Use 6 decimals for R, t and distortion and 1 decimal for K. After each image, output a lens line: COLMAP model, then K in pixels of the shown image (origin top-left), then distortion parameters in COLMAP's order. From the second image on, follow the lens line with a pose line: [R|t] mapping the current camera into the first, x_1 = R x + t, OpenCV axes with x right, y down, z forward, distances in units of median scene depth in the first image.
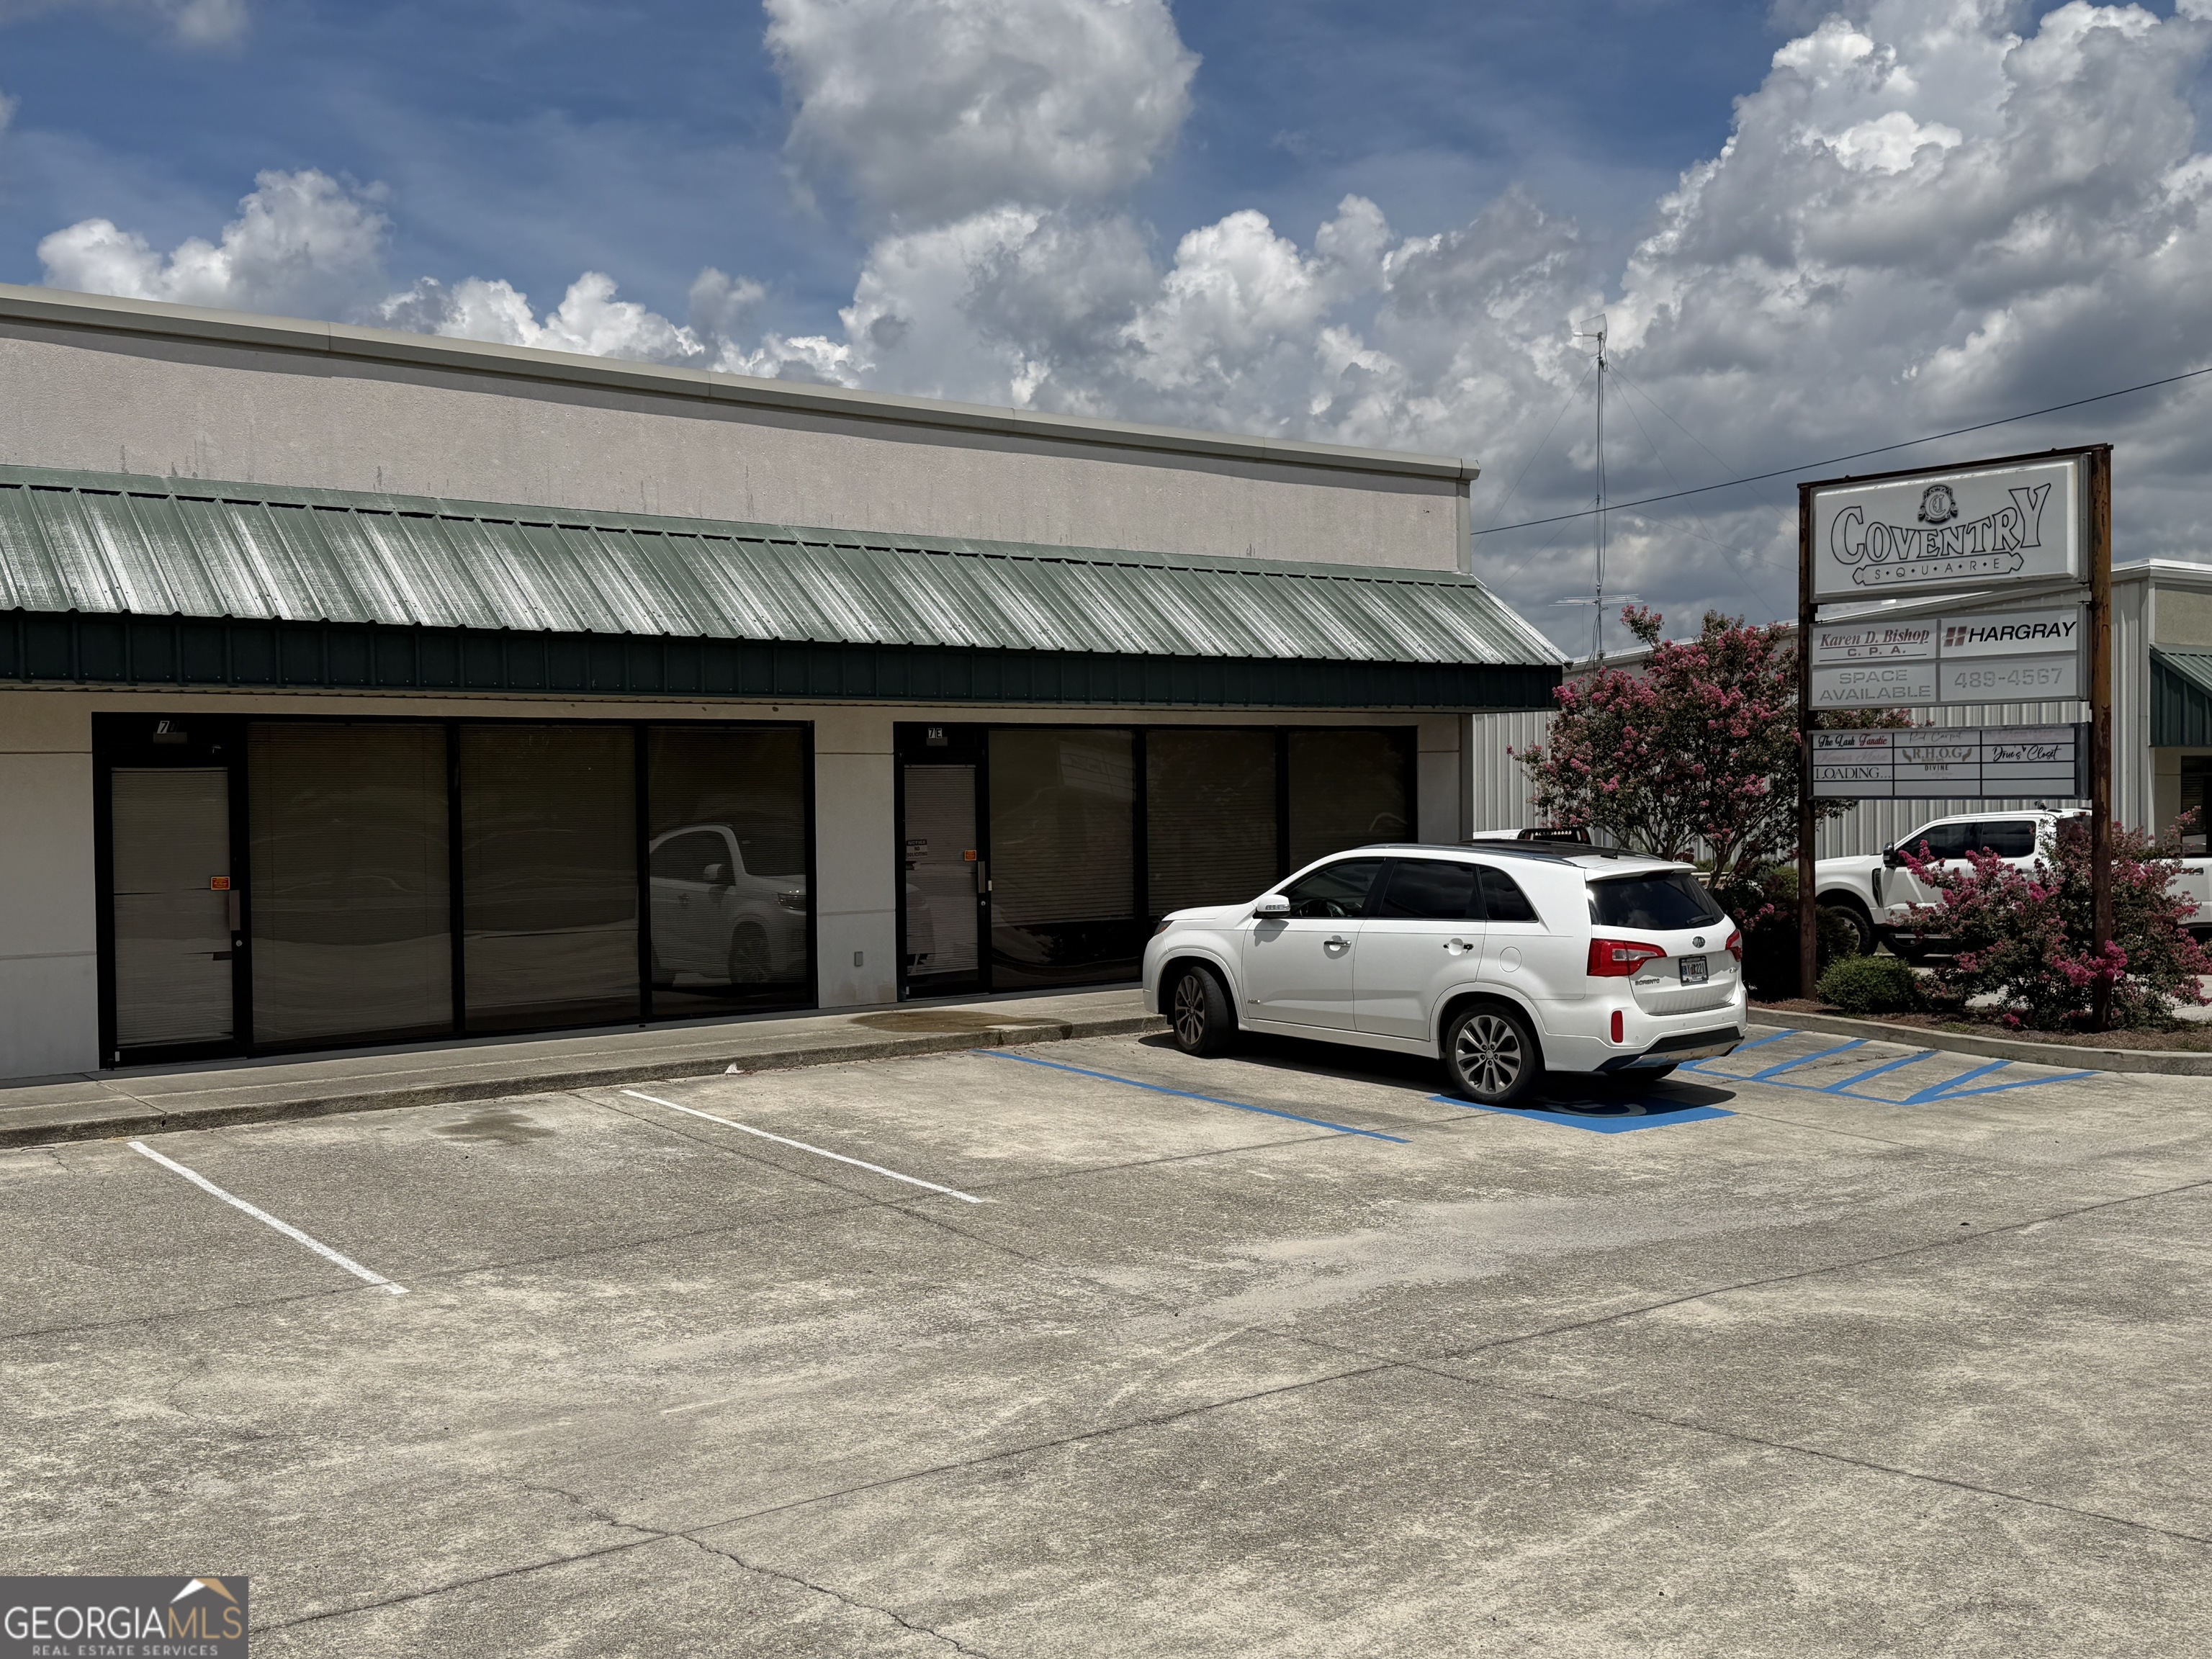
lens RADIAL K [[2198.5, 0, 1106.0], [0, 2198.5, 829.5], [0, 0, 1]] dist [0.197707, -0.460811]
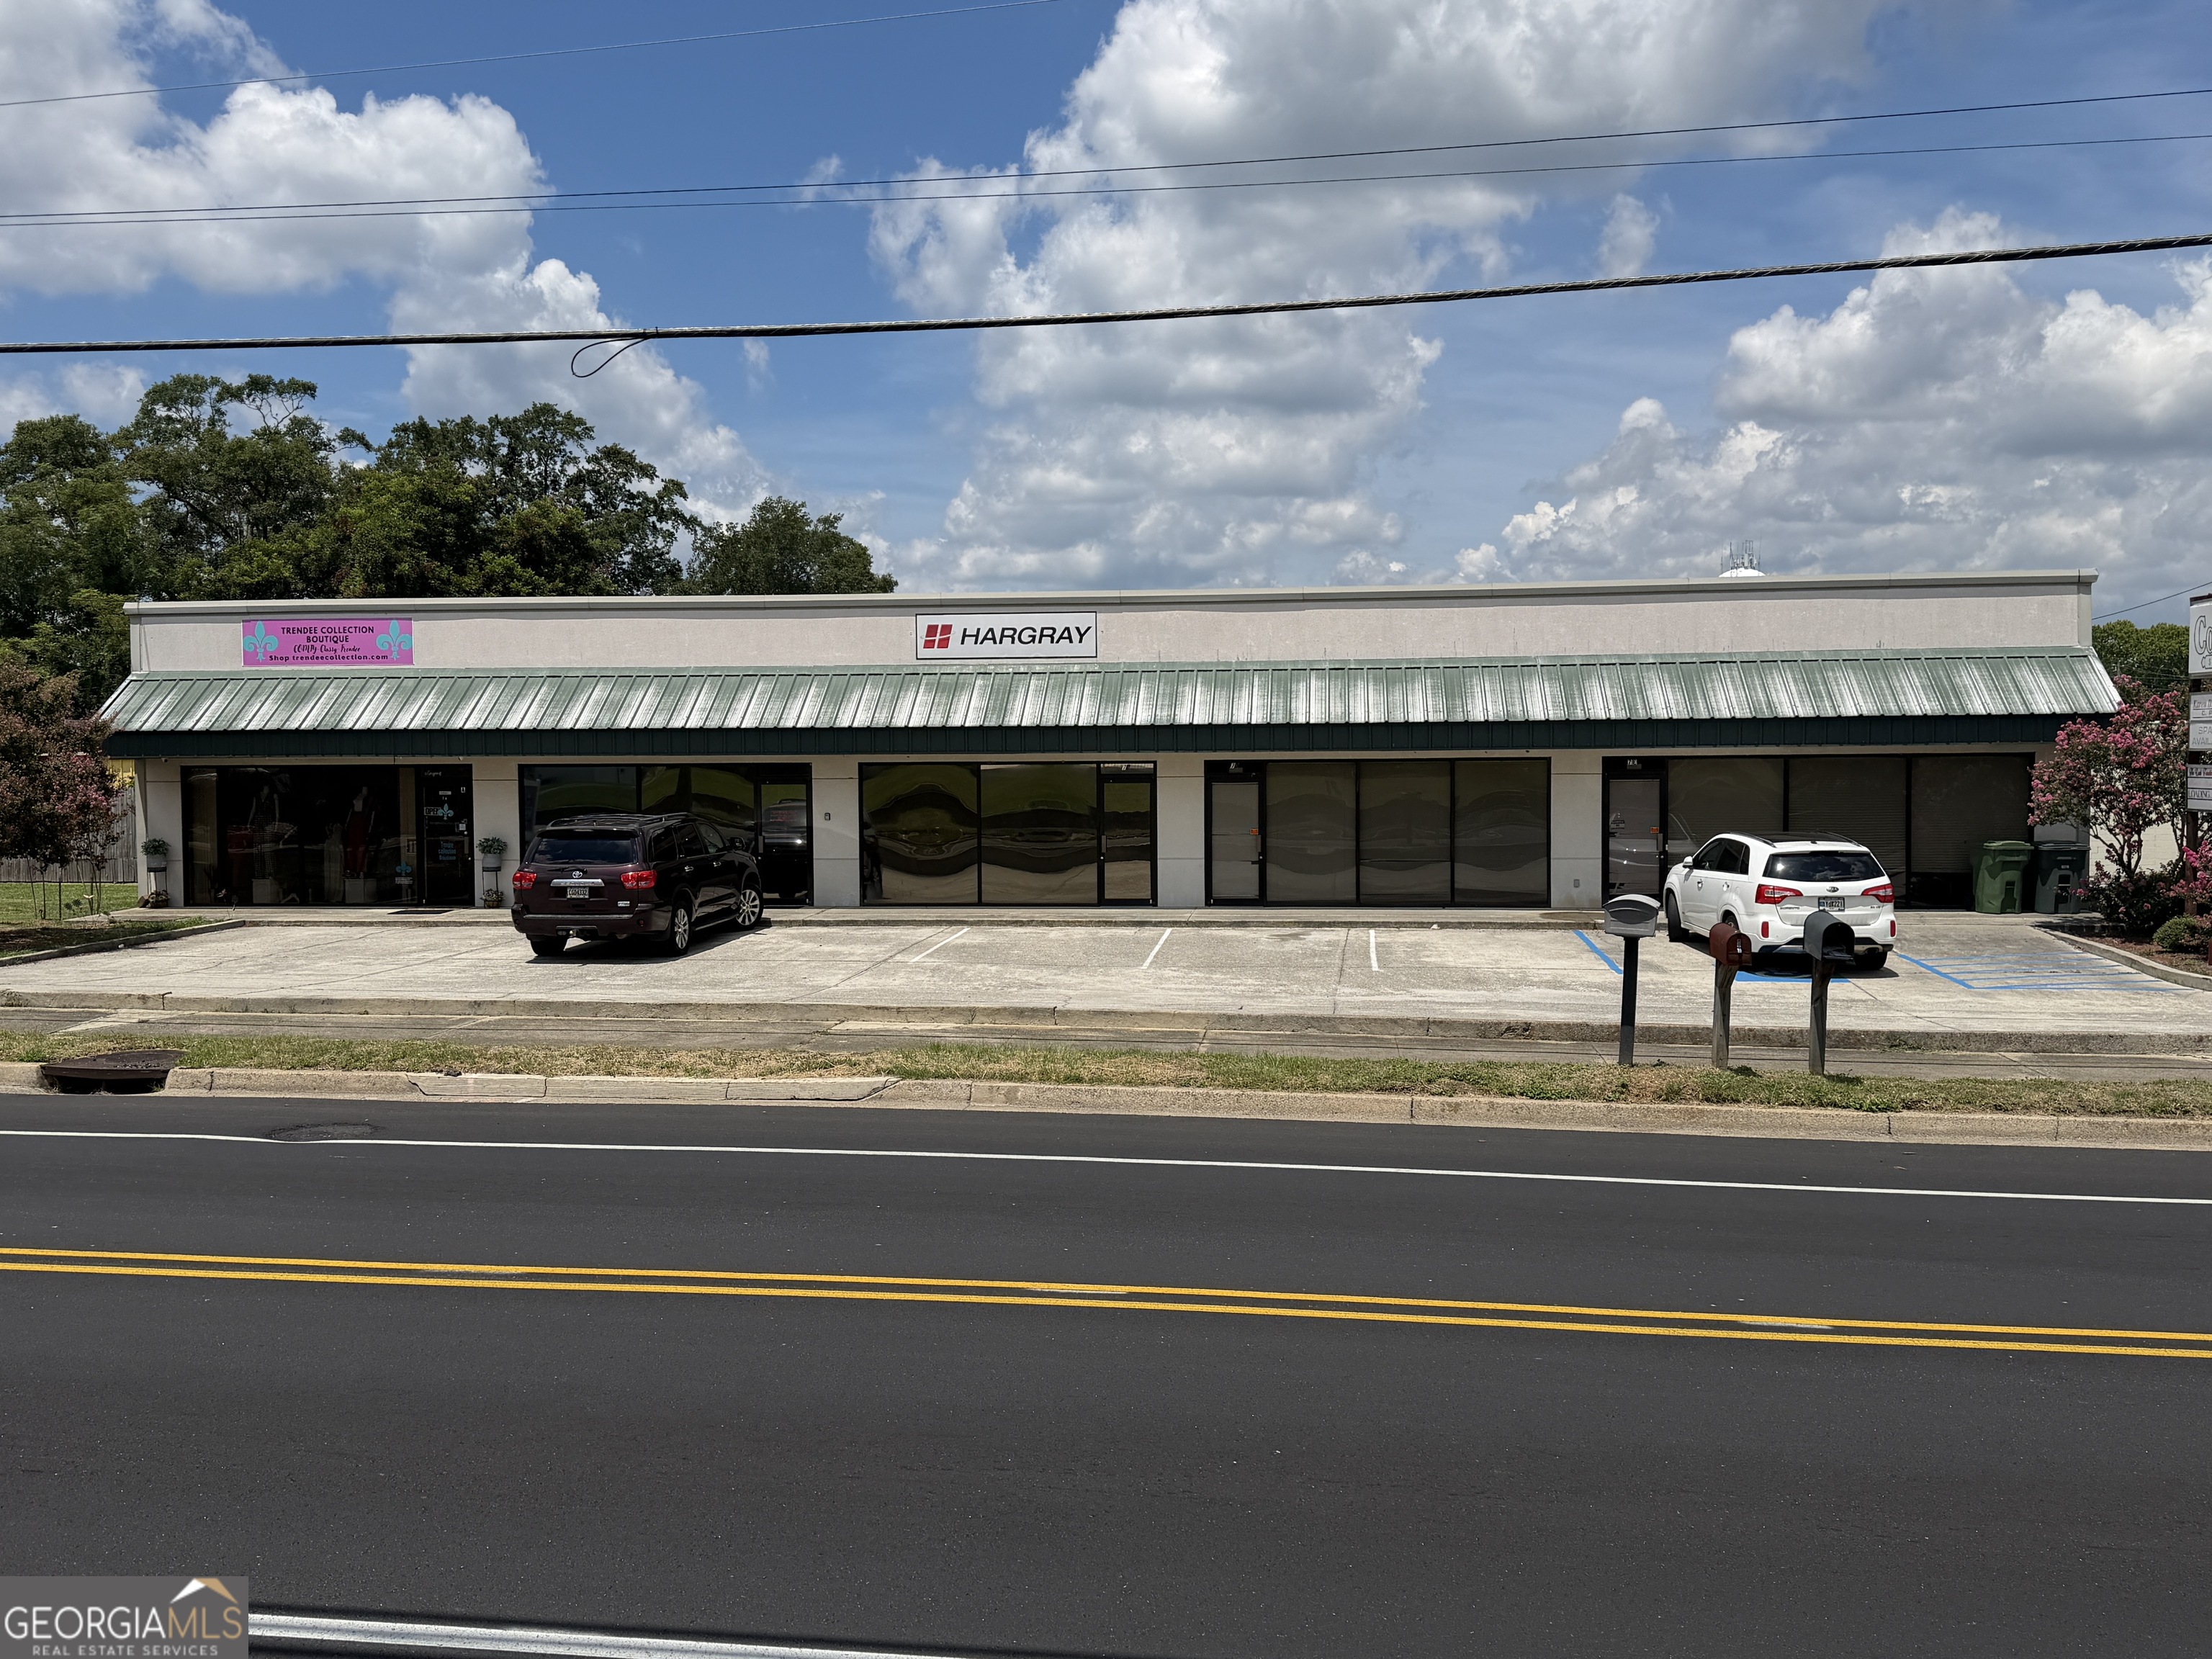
lens RADIAL K [[1897.8, 0, 1106.0], [0, 1897.8, 829.5], [0, 0, 1]] dist [0.051636, -0.005529]
pose [[0.713951, 0.032177, -0.699456, 0.728435], [-0.015683, 0.999428, 0.029968, -0.029092], [0.700020, -0.010426, 0.714047, -0.435384]]
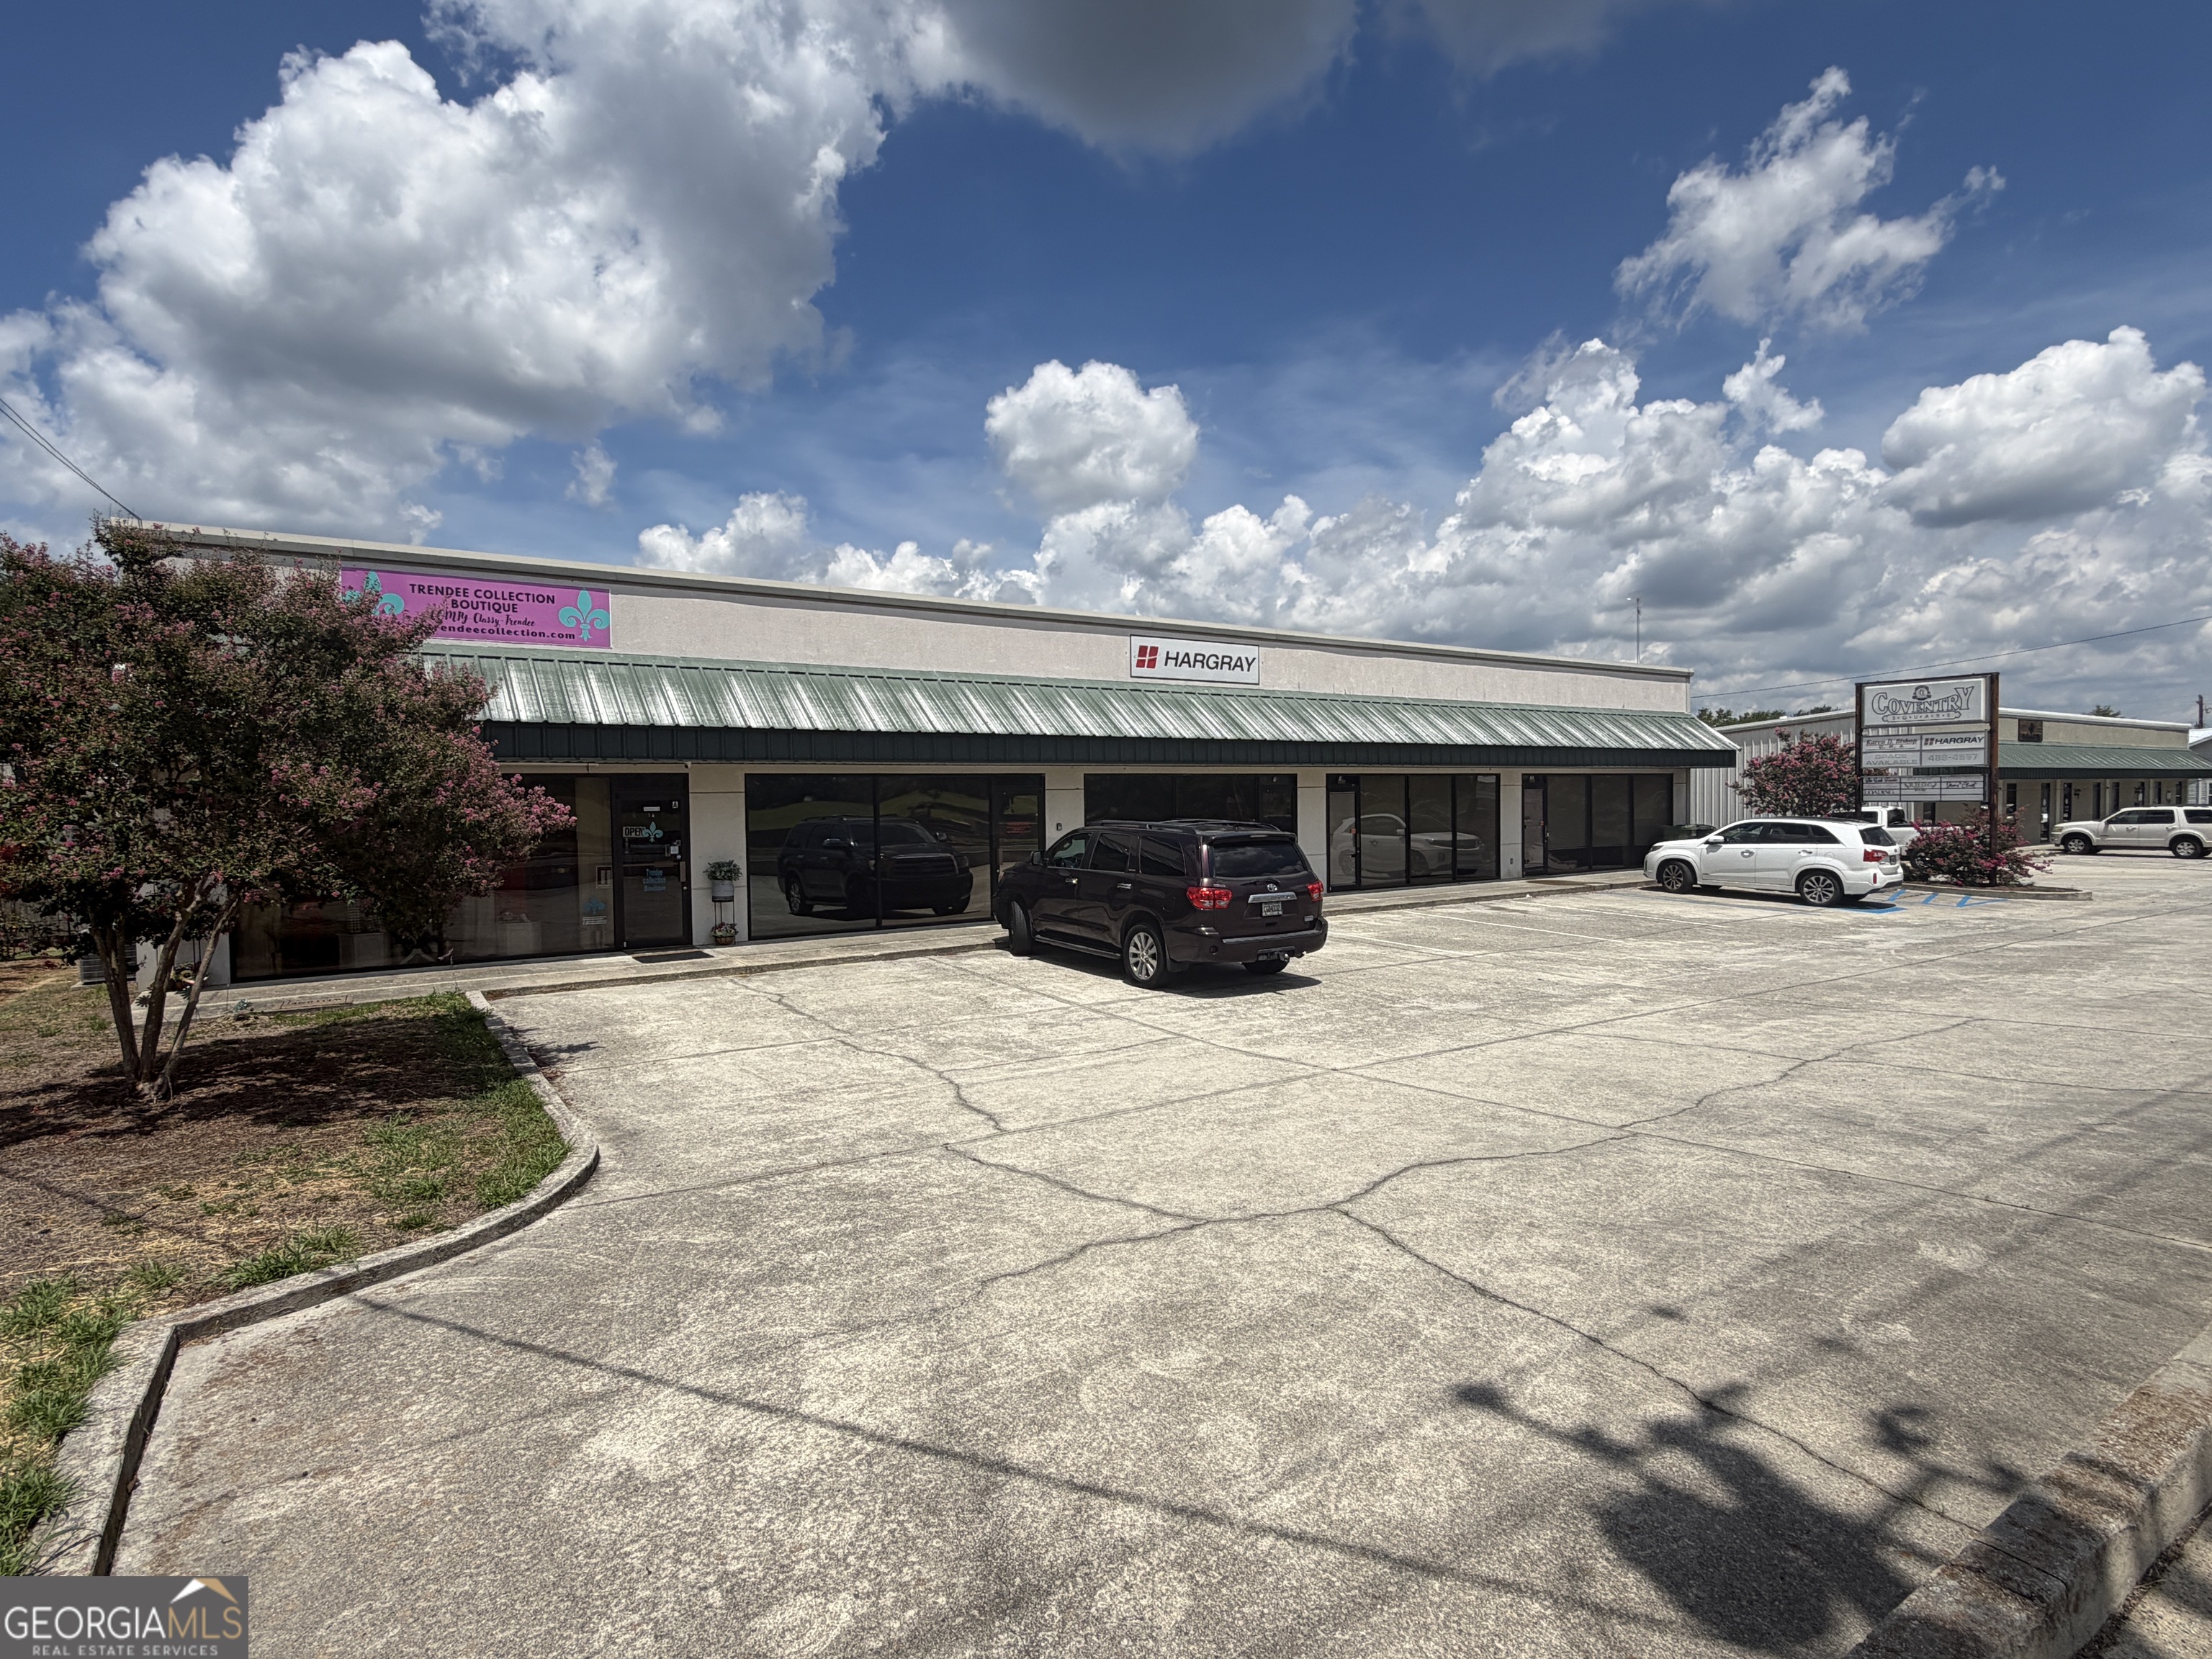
lens RADIAL K [[1187.3, 0, 1006.2], [0, 1187.3, 817.6], [0, 0, 1]] dist [0.003922, 0.000486]
pose [[0.998195, -0.000160, -0.060058, -0.610532], [0.000088, 0.999999, -0.001195, 0.006839], [0.060058, 0.001187, 0.998194, -0.474301]]
